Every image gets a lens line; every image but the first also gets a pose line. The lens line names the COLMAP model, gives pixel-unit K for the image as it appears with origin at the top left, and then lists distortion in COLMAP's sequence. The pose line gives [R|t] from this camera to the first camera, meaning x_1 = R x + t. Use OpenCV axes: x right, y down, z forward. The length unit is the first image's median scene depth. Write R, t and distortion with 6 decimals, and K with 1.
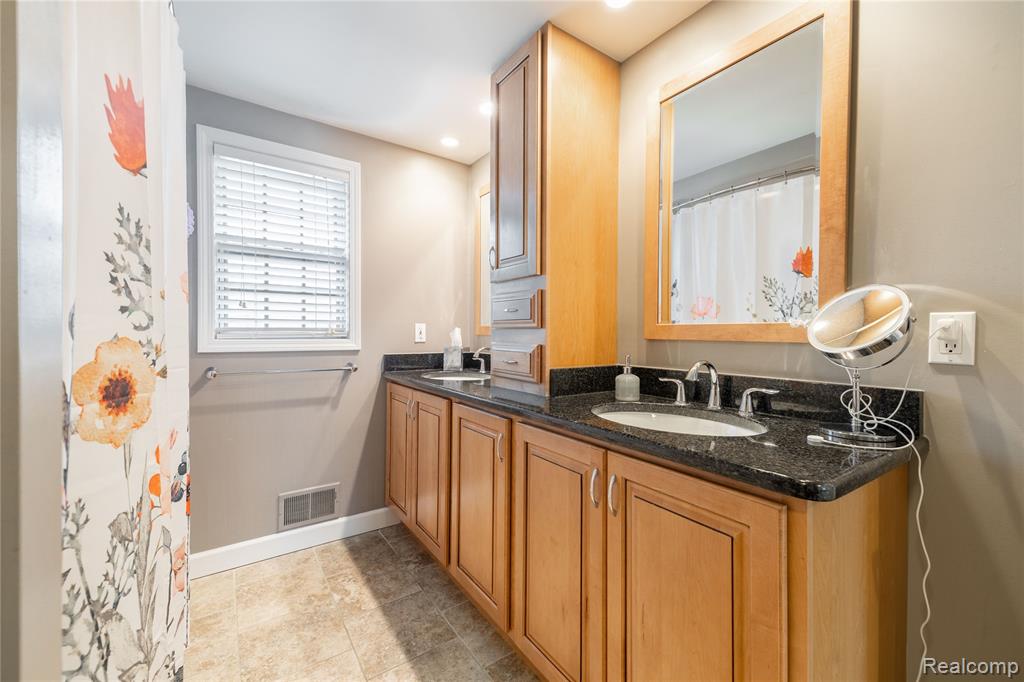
lens RADIAL K [[420.2, 0, 513.6], [0, 420.2, 336.1], [0, 0, 1]] dist [0.021494, -0.000227]
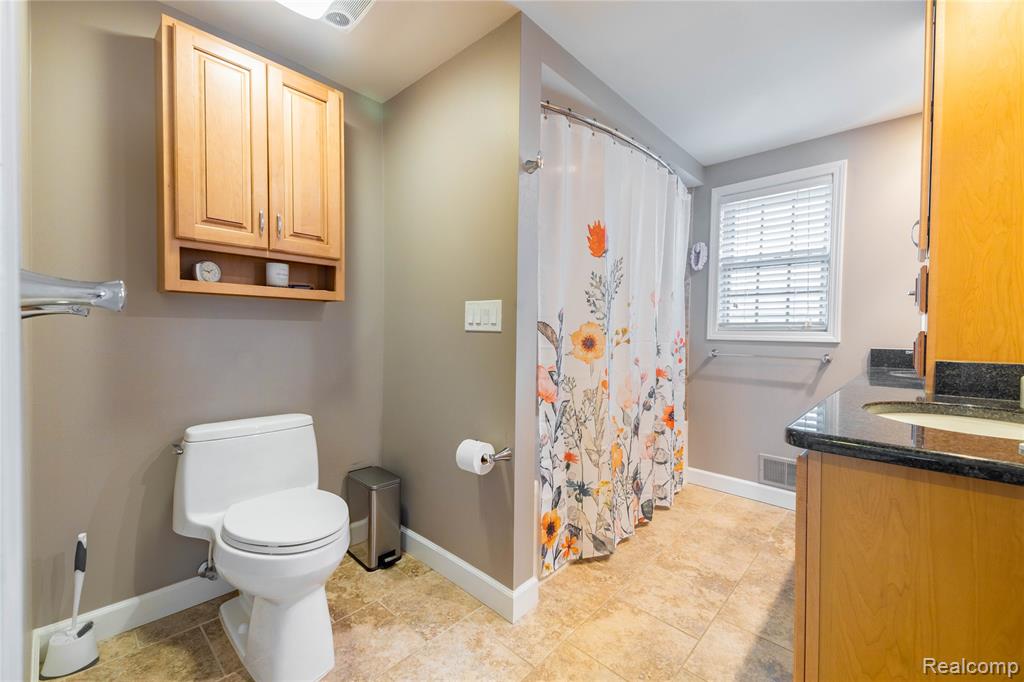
lens RADIAL K [[418.1, 0, 504.9], [0, 418.1, 339.8], [0, 0, 1]] dist [0.021741, -0.000366]
pose [[0.192914, 0.018314, -0.981045, 0.578094], [-0.019628, 0.999698, 0.014803, 0.031501], [0.981019, 0.016400, 0.193215, -0.001399]]
